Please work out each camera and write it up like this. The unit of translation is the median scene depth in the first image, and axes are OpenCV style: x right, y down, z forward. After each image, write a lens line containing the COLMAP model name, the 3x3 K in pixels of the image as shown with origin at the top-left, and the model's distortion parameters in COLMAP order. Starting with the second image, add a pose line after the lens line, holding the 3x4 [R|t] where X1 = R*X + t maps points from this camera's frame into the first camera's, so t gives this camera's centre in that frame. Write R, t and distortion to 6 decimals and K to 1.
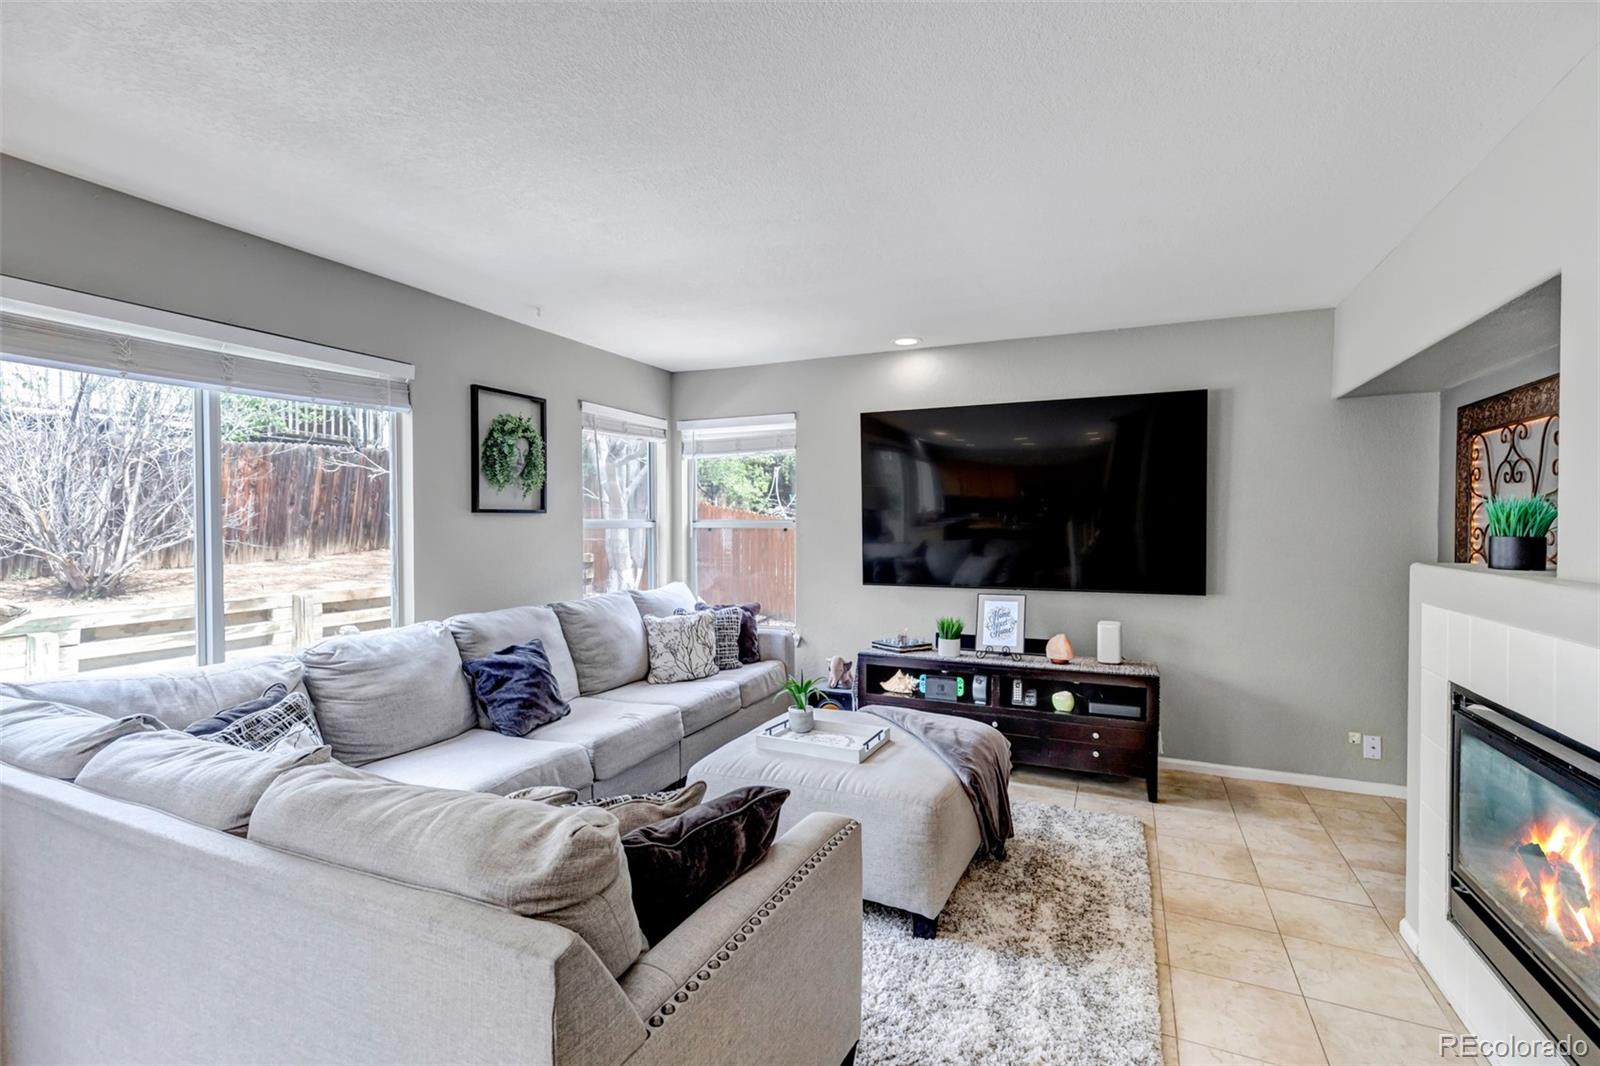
lens RADIAL K [[703.3, 0, 810.9], [0, 703.3, 531.3], [0, 0, 1]] dist [0.003120, -0.000592]
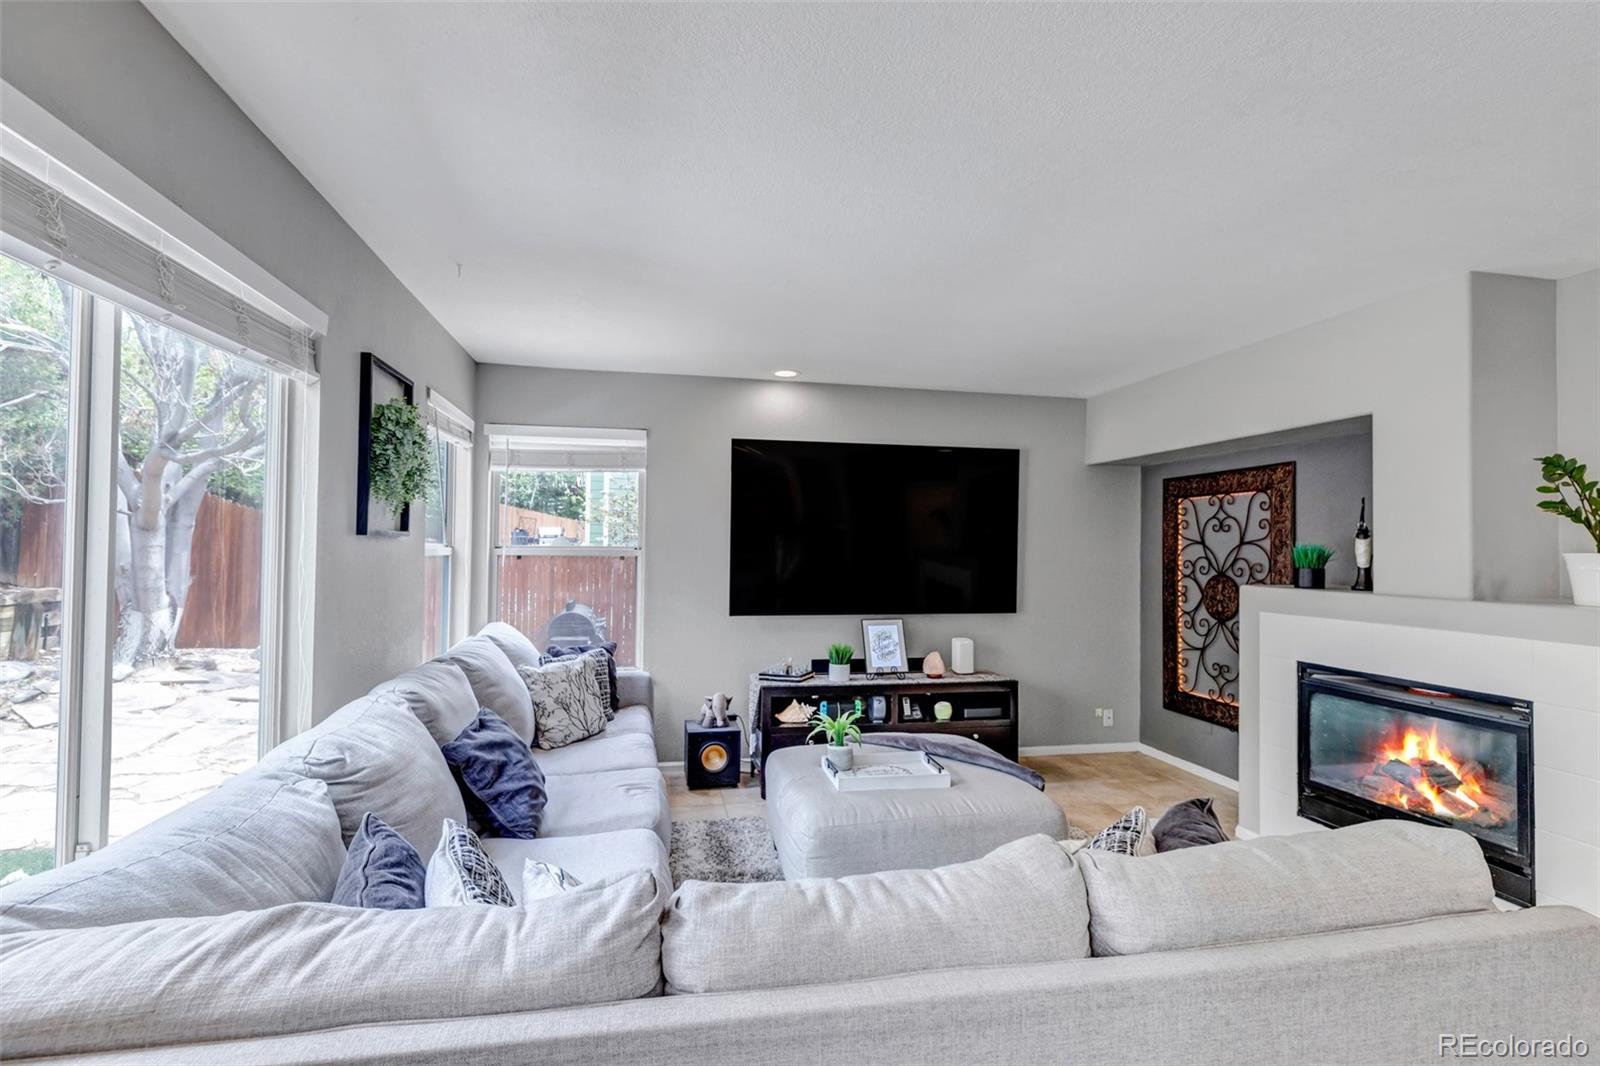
lens RADIAL K [[721.0, 0, 798.5], [0, 721.0, 531.7], [0, 0, 1]] dist [0.002654, 0.000459]
pose [[0.826856, 0.022990, 0.561943, -0.481709], [-0.005174, 0.999433, -0.033274, -0.008322], [-0.562389, 0.024606, 0.826506, 0.152122]]
